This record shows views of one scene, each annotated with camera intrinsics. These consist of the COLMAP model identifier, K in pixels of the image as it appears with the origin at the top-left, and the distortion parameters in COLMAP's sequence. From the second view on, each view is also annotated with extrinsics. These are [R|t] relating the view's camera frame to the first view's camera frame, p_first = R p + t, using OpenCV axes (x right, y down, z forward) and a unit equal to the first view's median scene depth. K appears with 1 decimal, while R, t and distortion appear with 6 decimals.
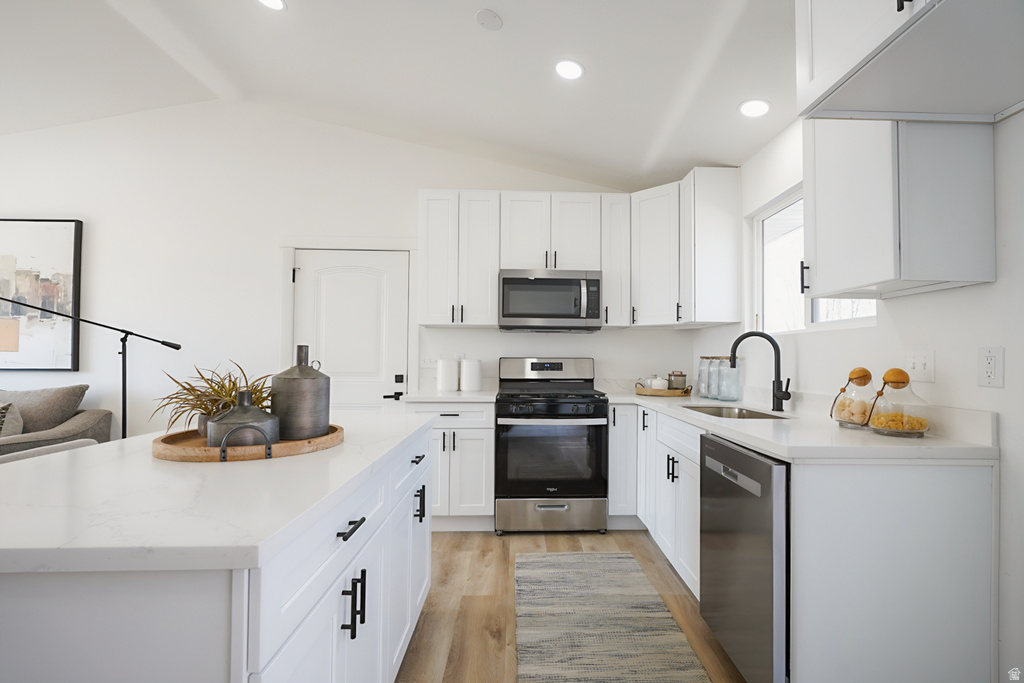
lens RADIAL K [[461.8, 0, 550.4], [0, 461.8, 352.2], [0, 0, 1]] dist [-0.013418, 0.001667]
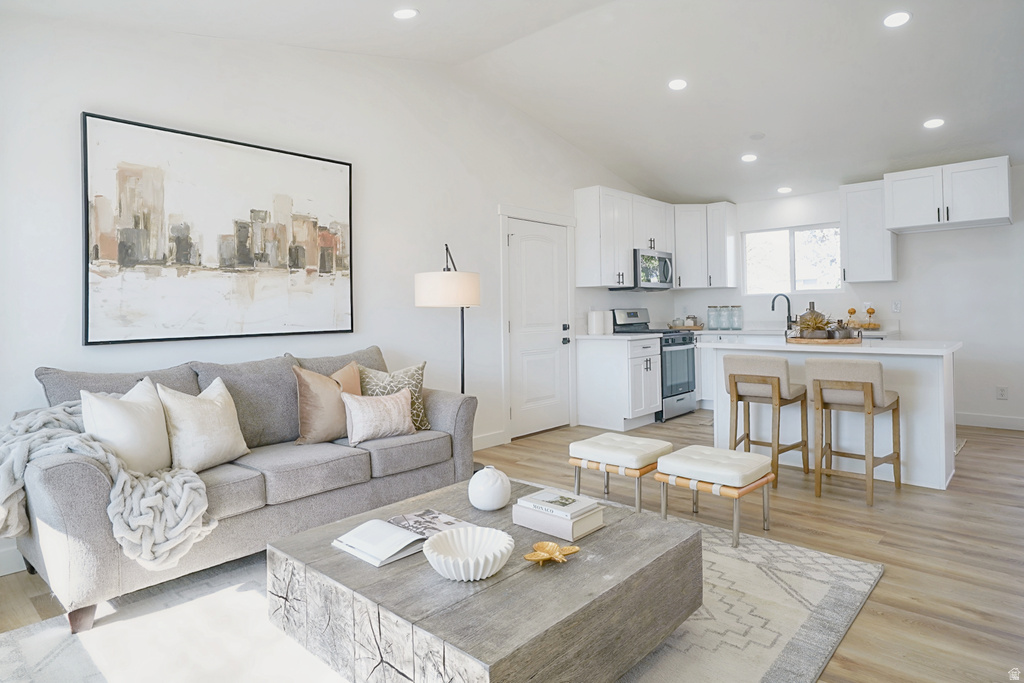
lens RADIAL K [[539.2, 0, 543.5], [0, 539.2, 314.2], [0, 0, 1]] dist [-0.005292, -0.000315]
pose [[0.721035, -0.023678, 0.692494, -1.521124], [0.011194, 0.999684, 0.022526, -0.013400], [-0.692808, -0.008490, 0.721072, -0.033288]]
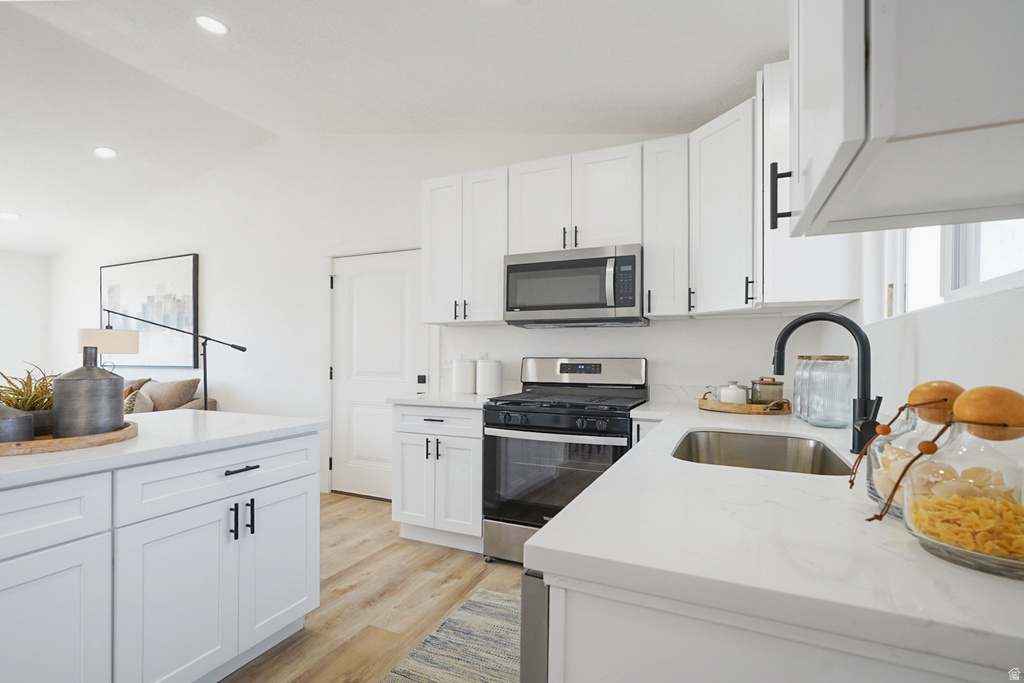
lens RADIAL K [[461.8, 0, 475.1], [0, 461.8, 359.0], [0, 0, 1]] dist [-0.013418, 0.001667]
pose [[0.866166, 0.000288, -0.499756, 0.284376], [0.007659, 0.999875, 0.013850, 0.001800], [0.499697, -0.015824, 0.866056, 0.222948]]
